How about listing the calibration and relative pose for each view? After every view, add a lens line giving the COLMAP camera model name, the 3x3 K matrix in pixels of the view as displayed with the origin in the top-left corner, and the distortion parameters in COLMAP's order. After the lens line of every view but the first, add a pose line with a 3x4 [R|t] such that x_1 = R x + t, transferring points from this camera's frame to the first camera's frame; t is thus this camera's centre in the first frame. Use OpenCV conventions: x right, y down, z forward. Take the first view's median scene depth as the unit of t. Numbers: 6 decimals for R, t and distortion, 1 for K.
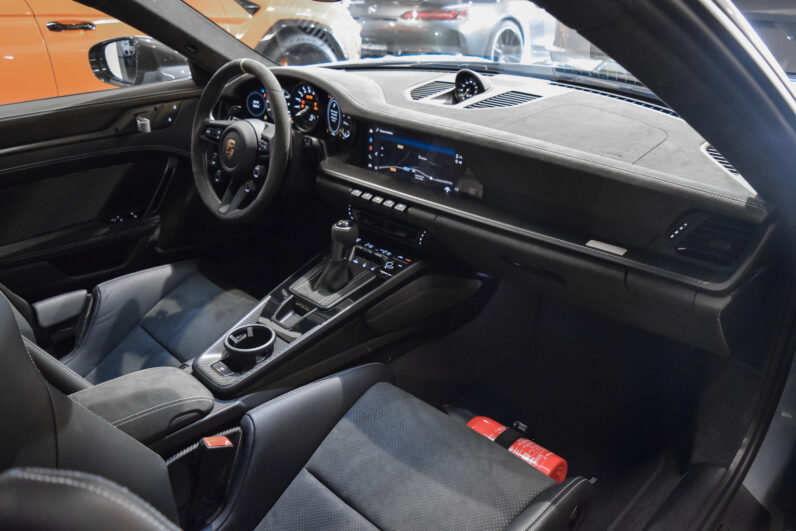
lens RADIAL K [[619.2, 0, 398.0], [0, 619.2, 265.5], [0, 0, 1]] dist [-0.088692, 0.006486]
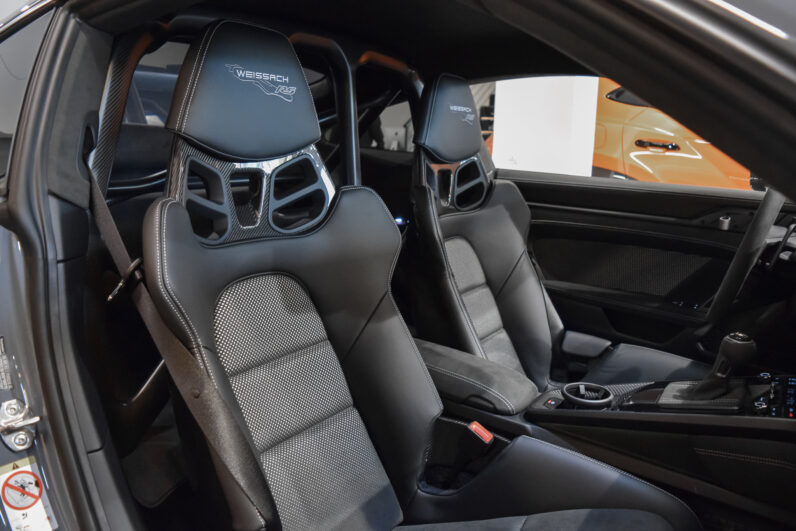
lens RADIAL K [[619.2, 0, 398.0], [0, 619.2, 265.5], [0, 0, 1]] dist [-0.088692, 0.006486]
pose [[0.205286, 0.213963, -0.955027, 0.474482], [-0.453434, 0.885556, 0.100932, -0.022349], [0.867326, 0.412322, 0.278811, 0.281269]]
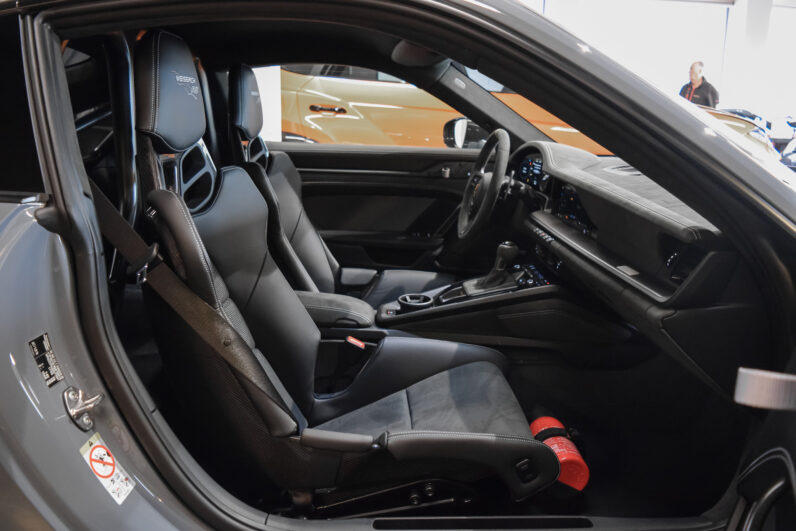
lens RADIAL K [[619.2, 0, 398.0], [0, 619.2, 265.5], [0, 0, 1]] dist [-0.088692, 0.006486]
pose [[0.732766, 0.197558, -0.651172, 0.513775], [-0.322980, 0.943245, -0.077281, 0.130152], [0.598947, 0.266944, 0.754985, -0.116012]]
